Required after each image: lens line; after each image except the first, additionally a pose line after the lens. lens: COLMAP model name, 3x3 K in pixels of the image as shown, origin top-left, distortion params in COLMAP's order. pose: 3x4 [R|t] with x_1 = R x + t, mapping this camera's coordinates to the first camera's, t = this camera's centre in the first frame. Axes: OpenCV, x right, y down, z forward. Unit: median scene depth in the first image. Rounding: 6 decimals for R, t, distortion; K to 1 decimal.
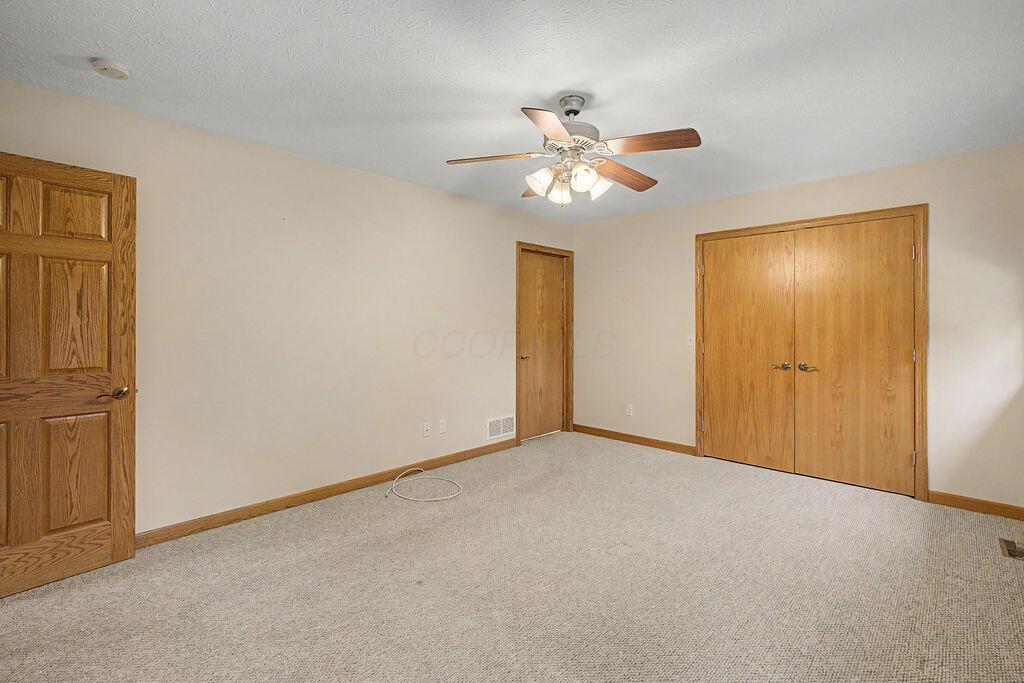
lens RADIAL K [[449.5, 0, 514.0], [0, 449.5, 331.2], [0, 0, 1]] dist [-0.010687, 0.002465]
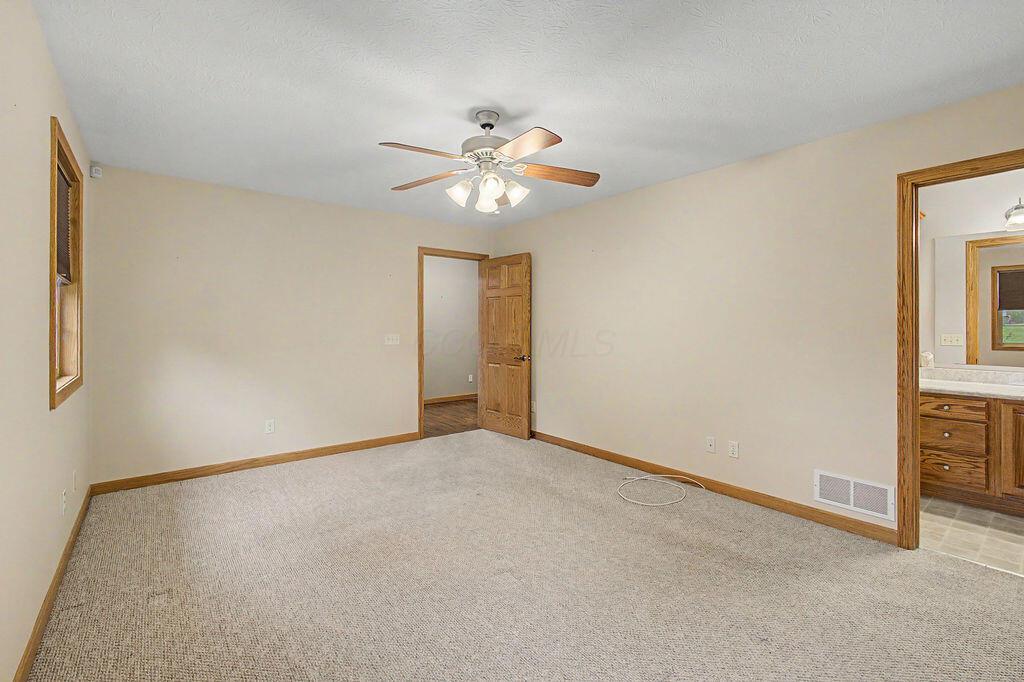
lens RADIAL K [[449.5, 0, 513.9], [0, 449.5, 331.6], [0, 0, 1]] dist [-0.010687, 0.002465]
pose [[-0.122198, 0.016101, -0.992375, 0.845601], [-0.009323, 0.999806, 0.017369, -0.013660], [0.992462, 0.011374, -0.122024, 0.855004]]
